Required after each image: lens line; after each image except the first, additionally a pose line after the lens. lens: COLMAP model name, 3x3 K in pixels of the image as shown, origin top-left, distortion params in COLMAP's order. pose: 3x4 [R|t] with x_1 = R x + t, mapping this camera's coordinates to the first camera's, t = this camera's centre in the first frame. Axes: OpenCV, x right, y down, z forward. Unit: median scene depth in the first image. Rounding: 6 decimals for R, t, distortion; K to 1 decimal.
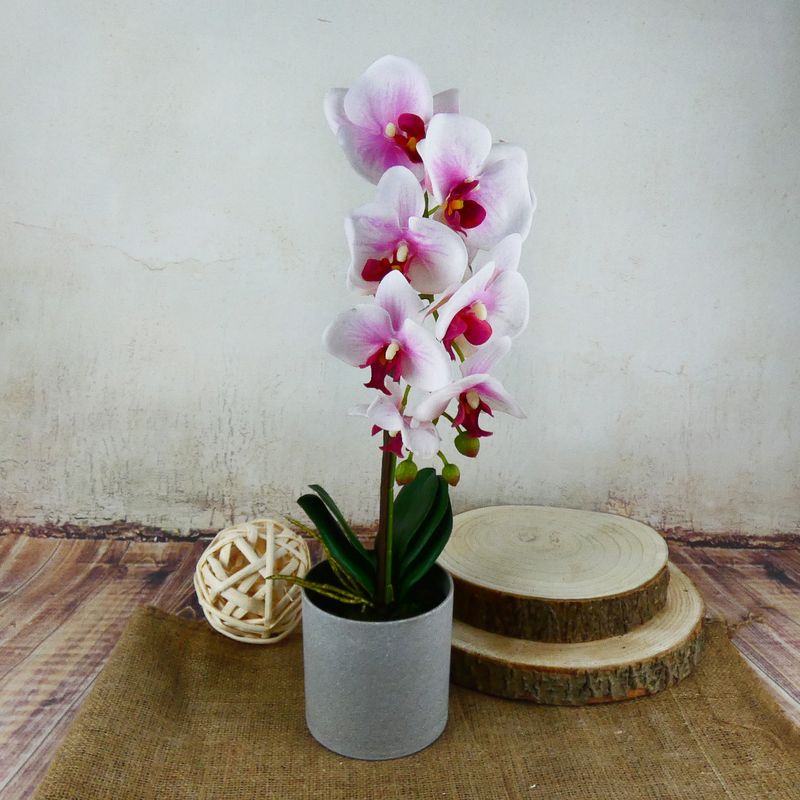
lens RADIAL K [[748.9, 0, 430.7], [0, 748.9, 401.5], [0, 0, 1]] dist [-0.013416, -0.006841]
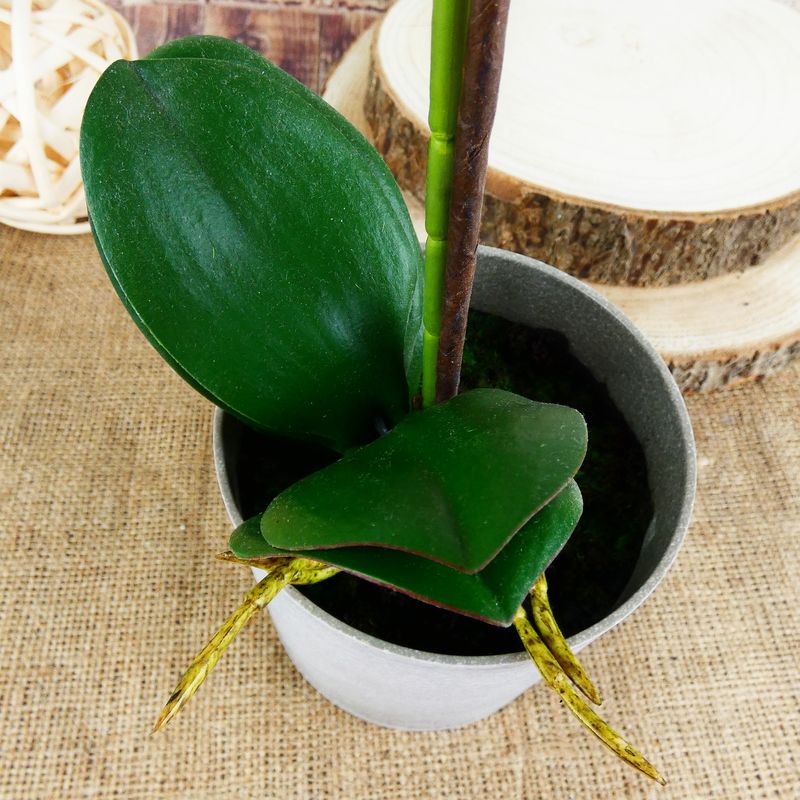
lens RADIAL K [[745.1, 0, 373.0], [0, 745.1, 400.7], [0, 0, 1]] dist [-0.005318, -0.003142]
pose [[0.998593, 0.052955, -0.002888, 0.007589], [-0.038181, 0.755666, 0.653843, 0.044244], [0.036807, -0.652813, 0.756625, 0.426879]]
